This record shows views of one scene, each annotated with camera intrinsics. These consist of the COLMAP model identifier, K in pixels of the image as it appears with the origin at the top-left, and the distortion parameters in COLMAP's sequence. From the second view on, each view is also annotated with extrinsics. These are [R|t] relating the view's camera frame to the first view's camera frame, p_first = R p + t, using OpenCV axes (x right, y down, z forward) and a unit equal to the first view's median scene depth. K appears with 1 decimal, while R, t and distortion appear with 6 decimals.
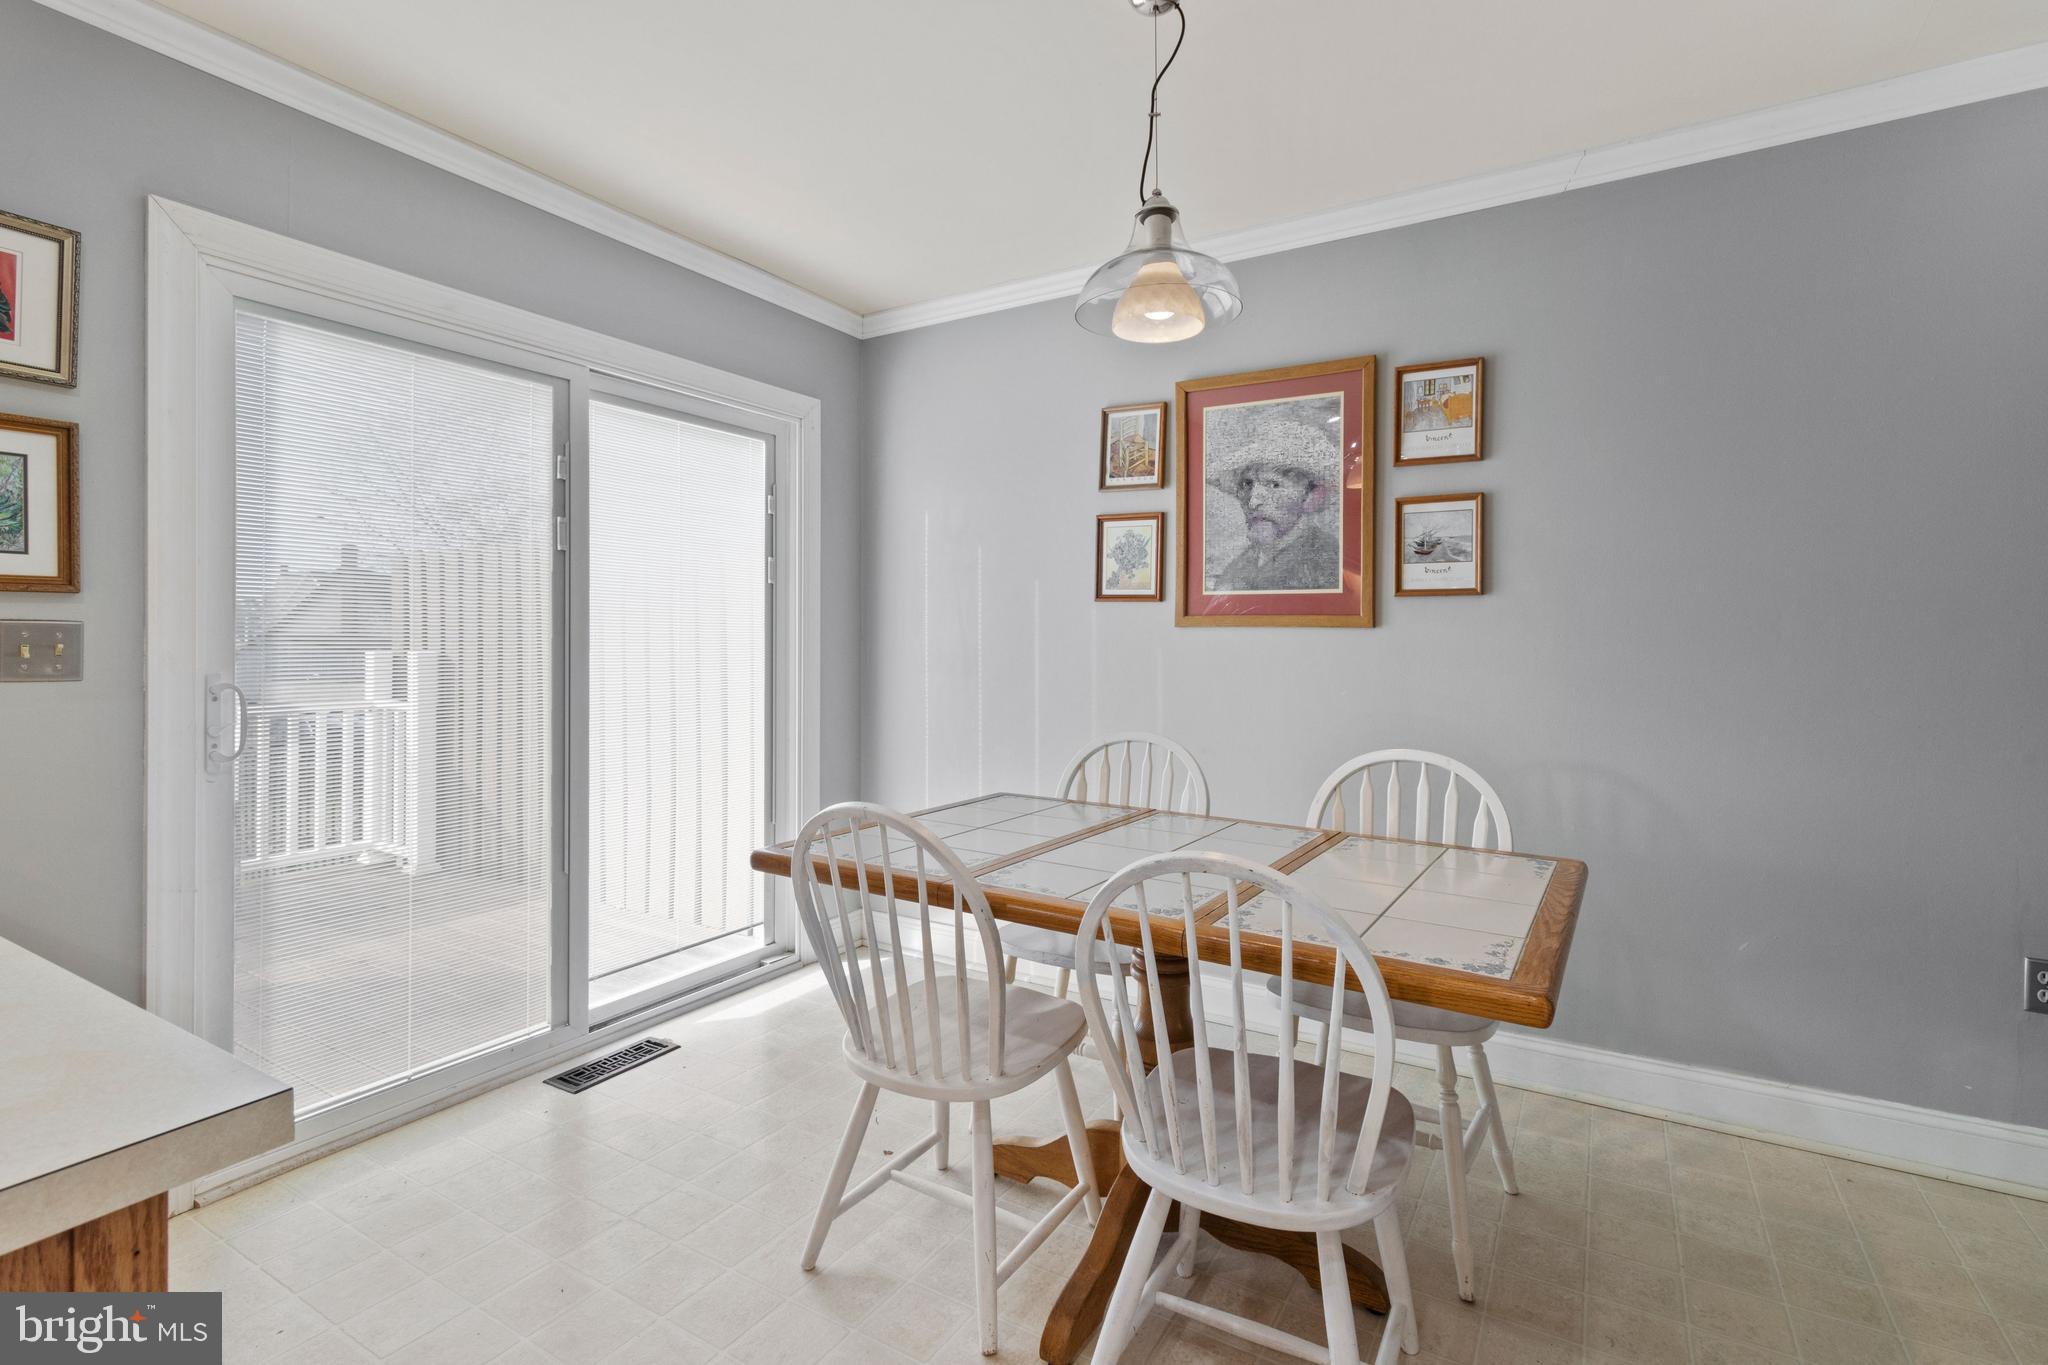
lens RADIAL K [[964.3, 0, 1025.7], [0, 964.3, 643.7], [0, 0, 1]] dist [0.001164, 0.000051]
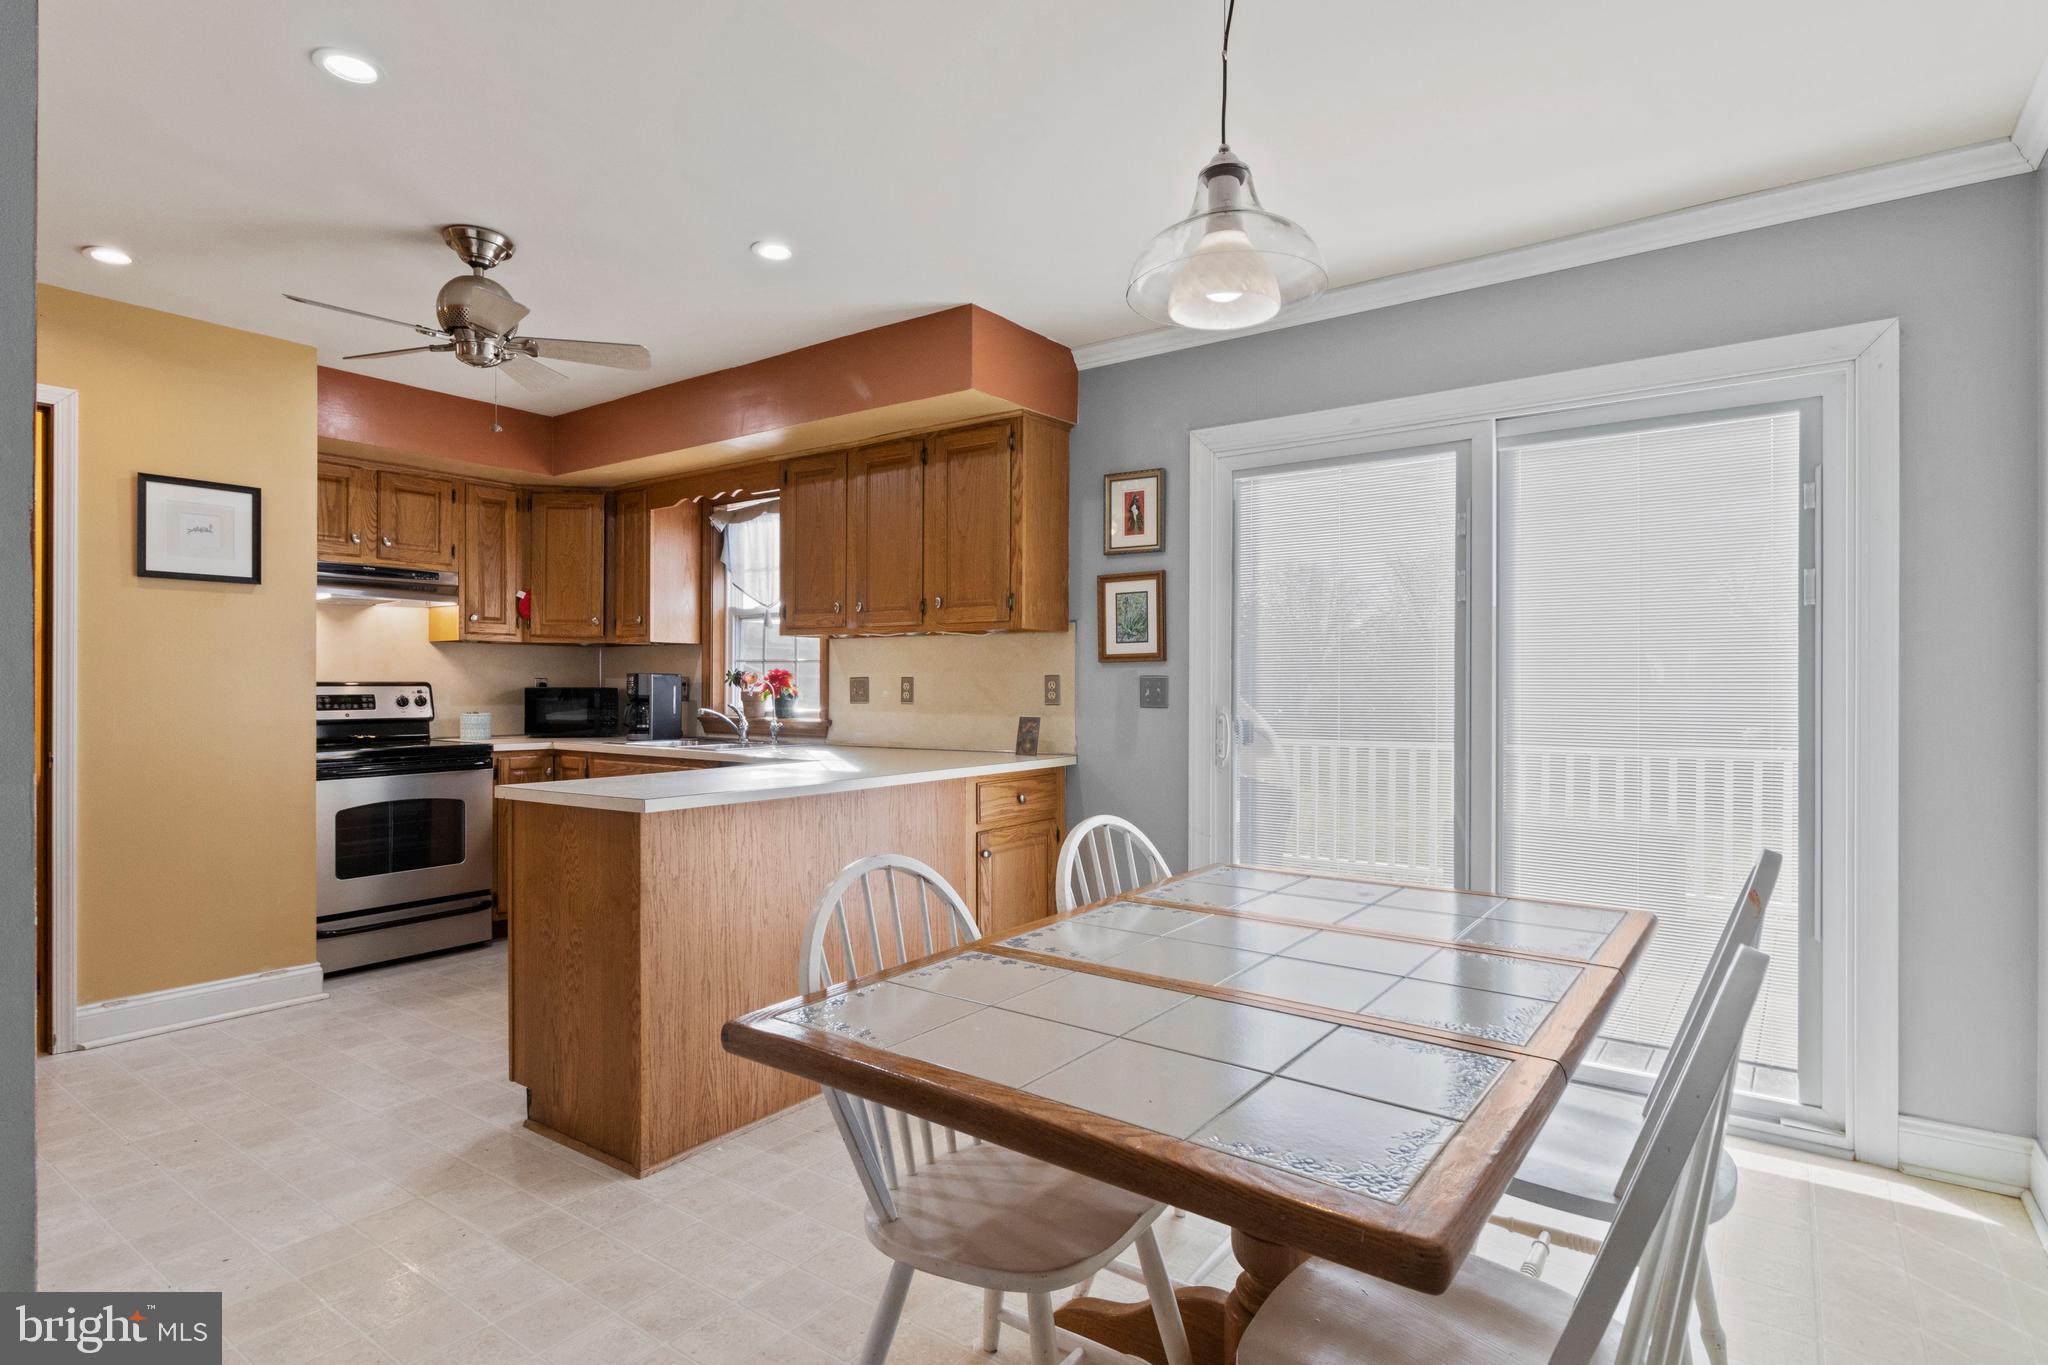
lens RADIAL K [[1038.0, 0, 1031.3], [0, 1038.0, 686.3], [0, 0, 1]] dist [0.000405, -0.000037]
pose [[-0.075790, -0.000994, -0.997123, 0.681812], [0.000035, 1.000000, -0.000999, -0.001022], [0.997124, -0.000111, -0.075790, 0.588000]]
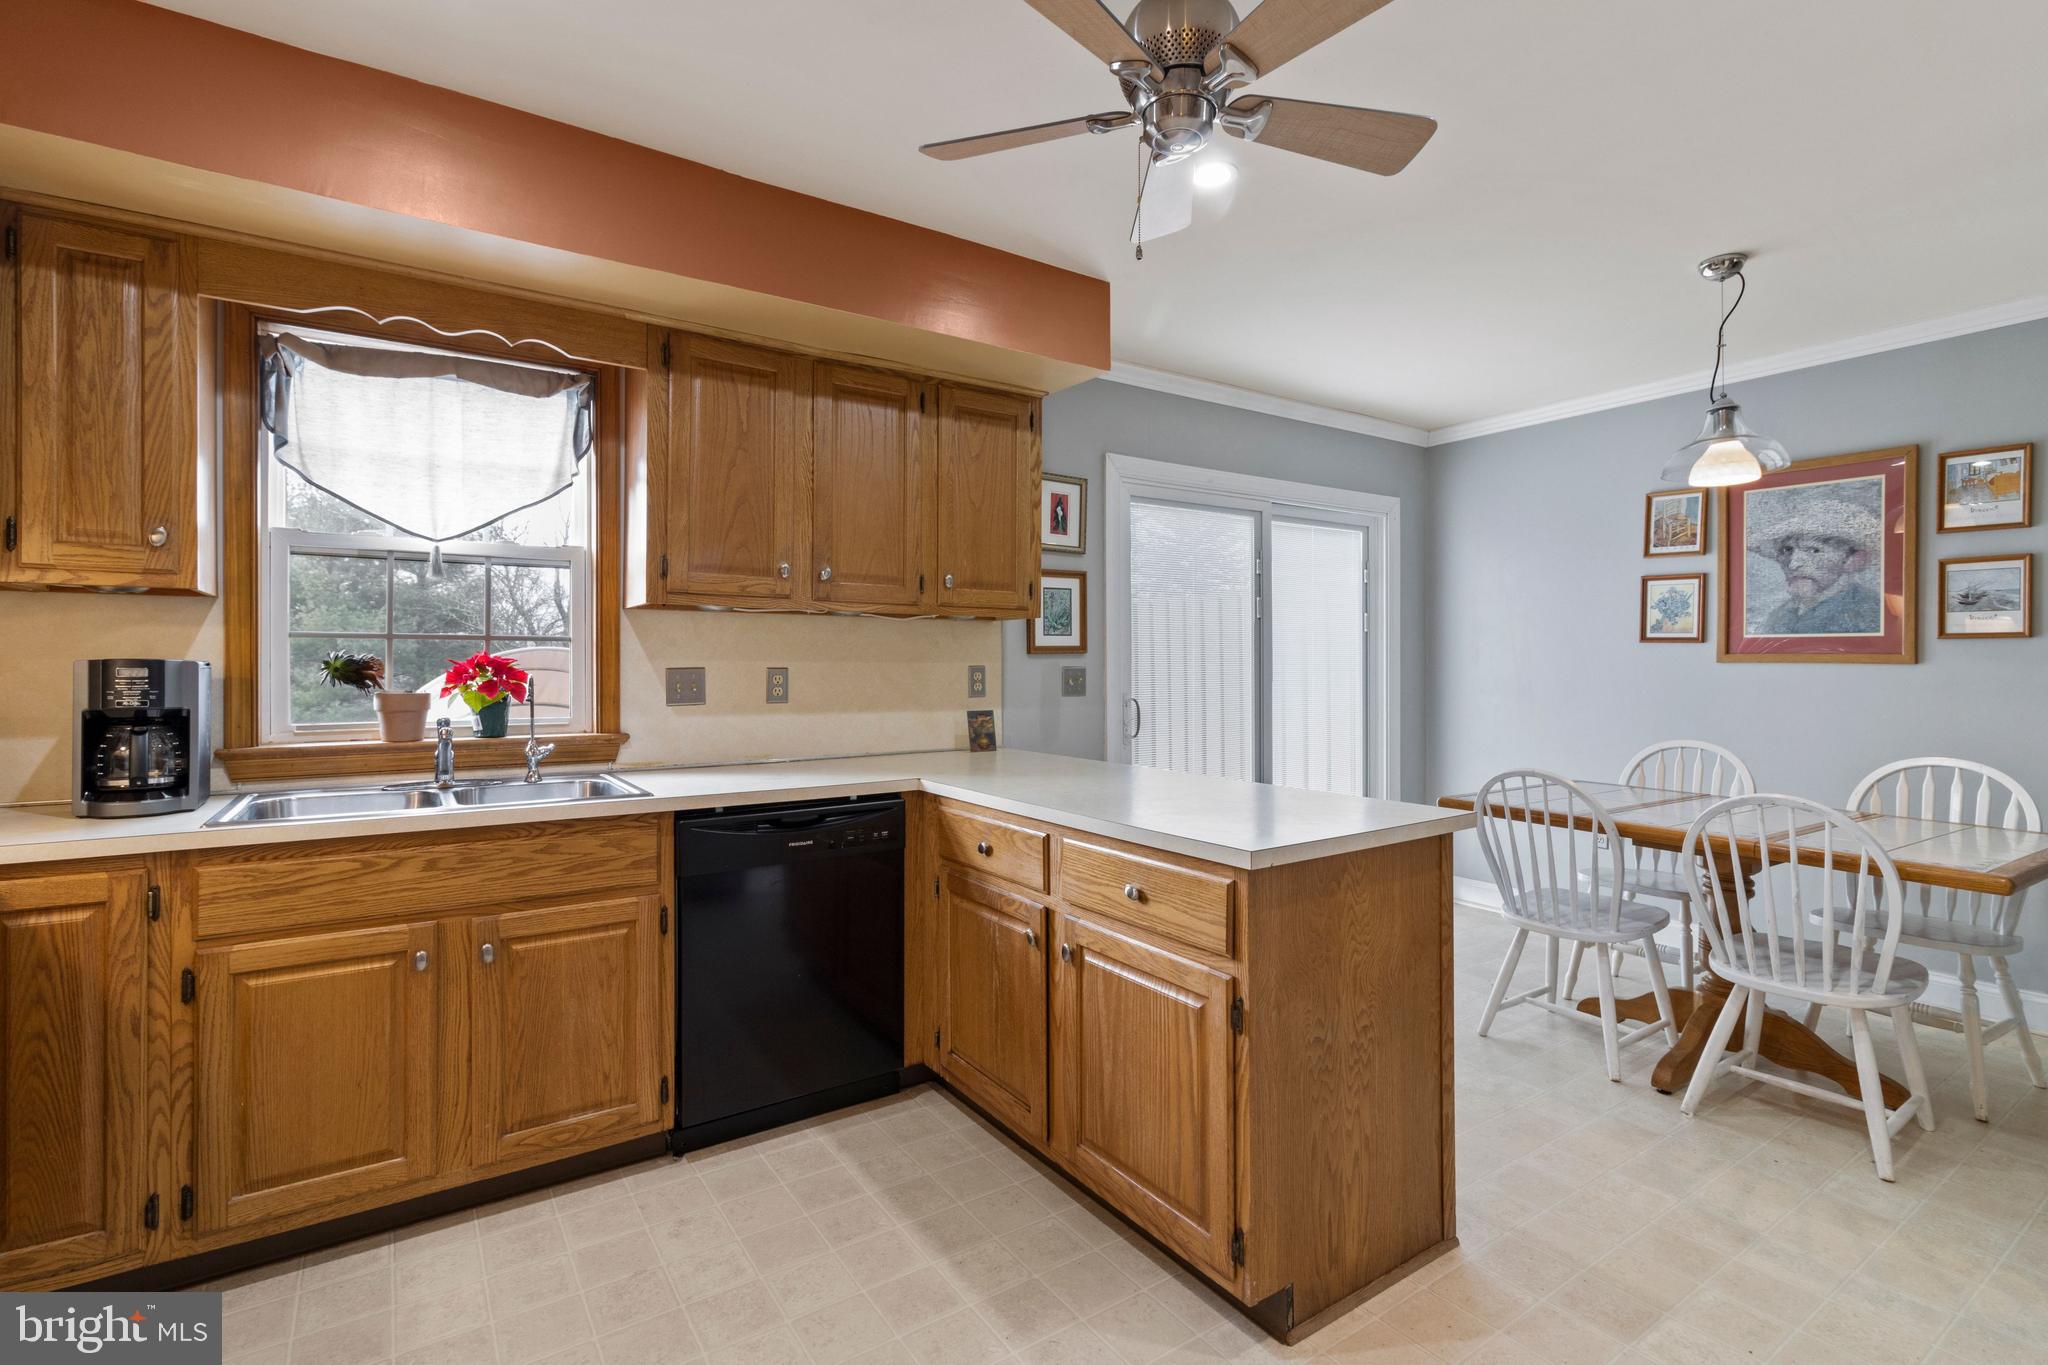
lens RADIAL K [[943.8, 0, 1024.2], [0, 943.8, 666.2], [0, 0, 1]] dist [0.001642, -0.000065]
pose [[0.905491, -0.001818, -0.424362, -0.160005], [0.003077, 0.999993, 0.002282, -0.019689], [0.424355, -0.003372, 0.905490, -0.580053]]
